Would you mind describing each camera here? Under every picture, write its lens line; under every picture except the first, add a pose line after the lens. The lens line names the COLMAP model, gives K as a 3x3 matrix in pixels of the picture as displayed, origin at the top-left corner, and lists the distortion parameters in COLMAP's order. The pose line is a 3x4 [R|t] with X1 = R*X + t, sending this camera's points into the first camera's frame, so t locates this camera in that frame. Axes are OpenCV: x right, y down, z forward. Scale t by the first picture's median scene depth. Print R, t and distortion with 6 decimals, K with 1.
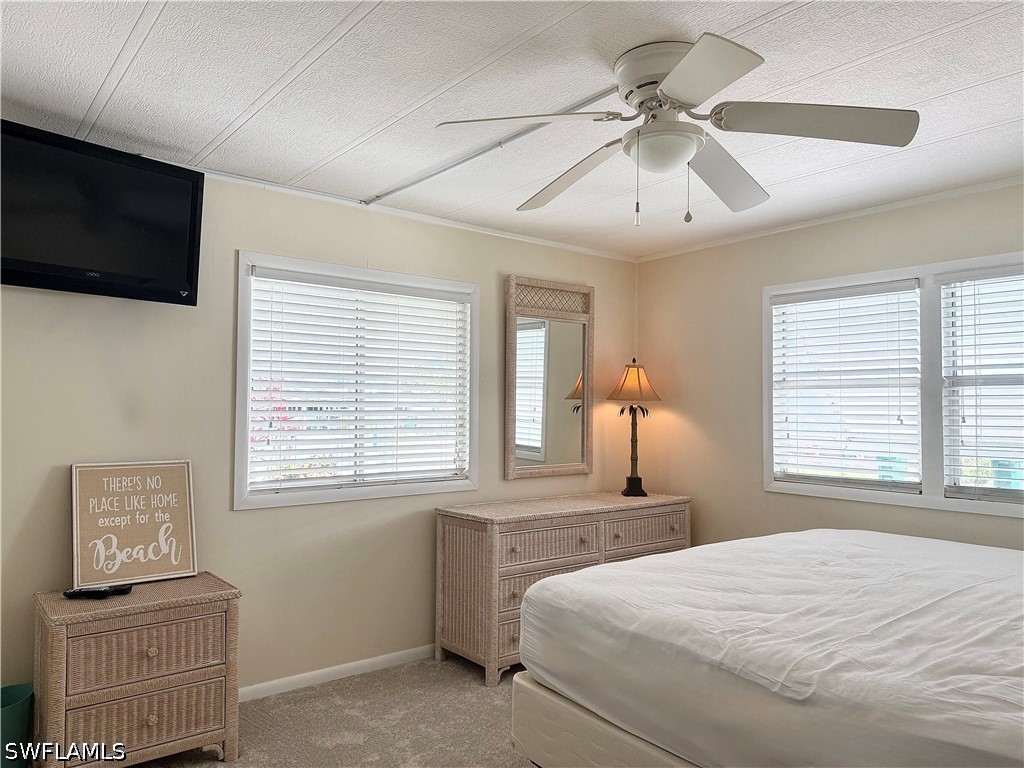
lens RADIAL K [[737.2, 0, 511.2], [0, 737.2, 383.2], [0, 0, 1]] dist [0.063074, -0.066935]
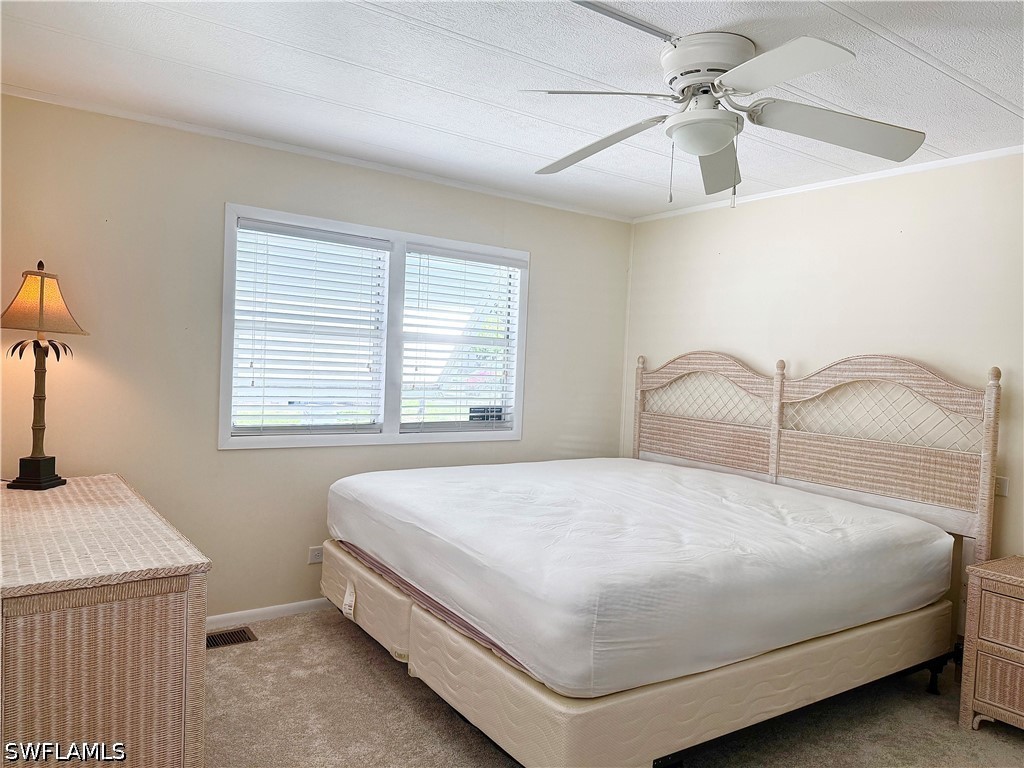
lens RADIAL K [[737.2, 0, 510.5], [0, 737.2, 383.0], [0, 0, 1]] dist [0.063074, -0.066935]
pose [[0.033237, -0.034714, 0.998844, -0.482598], [-0.080585, 0.996050, 0.037299, 0.012812], [-0.996193, -0.081732, 0.030308, 0.662803]]
